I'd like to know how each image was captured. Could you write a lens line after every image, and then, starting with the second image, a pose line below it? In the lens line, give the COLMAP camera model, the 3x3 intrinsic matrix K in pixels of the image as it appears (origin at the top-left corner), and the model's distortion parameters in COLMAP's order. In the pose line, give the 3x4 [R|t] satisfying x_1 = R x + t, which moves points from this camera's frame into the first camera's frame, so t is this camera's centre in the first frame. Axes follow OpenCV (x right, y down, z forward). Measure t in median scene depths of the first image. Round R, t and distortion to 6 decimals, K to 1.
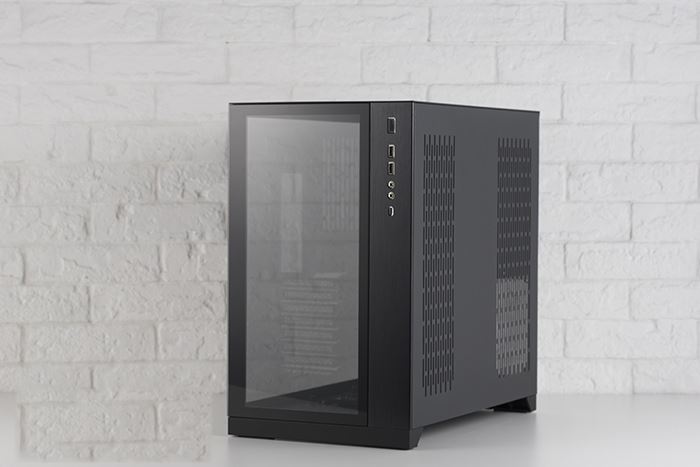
lens RADIAL K [[1930.3, 0, 357.5], [0, 1930.3, 233.0], [0, 0, 1]] dist [0.097060, 0.000000]
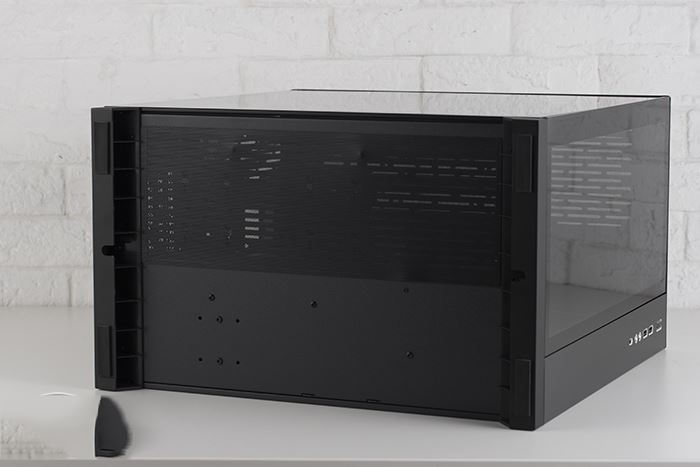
lens RADIAL K [[1930.3, 0, 348.4], [0, 1930.3, 232.4], [0, 0, 1]] dist [0.097060, 0.000000]
pose [[0.999187, 0.000615, -0.040311, 0.005098], [0.002679, 0.996660, 0.081624, -0.009528], [0.040227, -0.081666, 0.995848, 0.237225]]
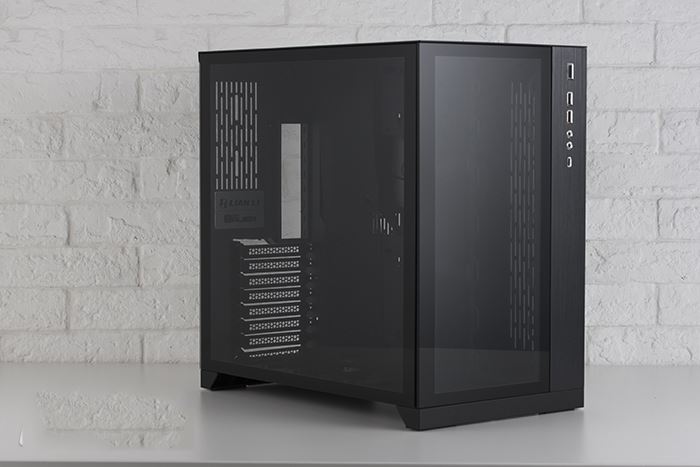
lens RADIAL K [[1930.3, 0, 362.6], [0, 1930.3, 231.0], [0, 0, 1]] dist [0.097060, 0.000000]
pose [[0.998164, -0.001945, -0.060538, 0.023990], [0.003373, 0.999718, 0.023486, -0.001585], [0.060475, -0.023647, 0.997890, 0.085559]]
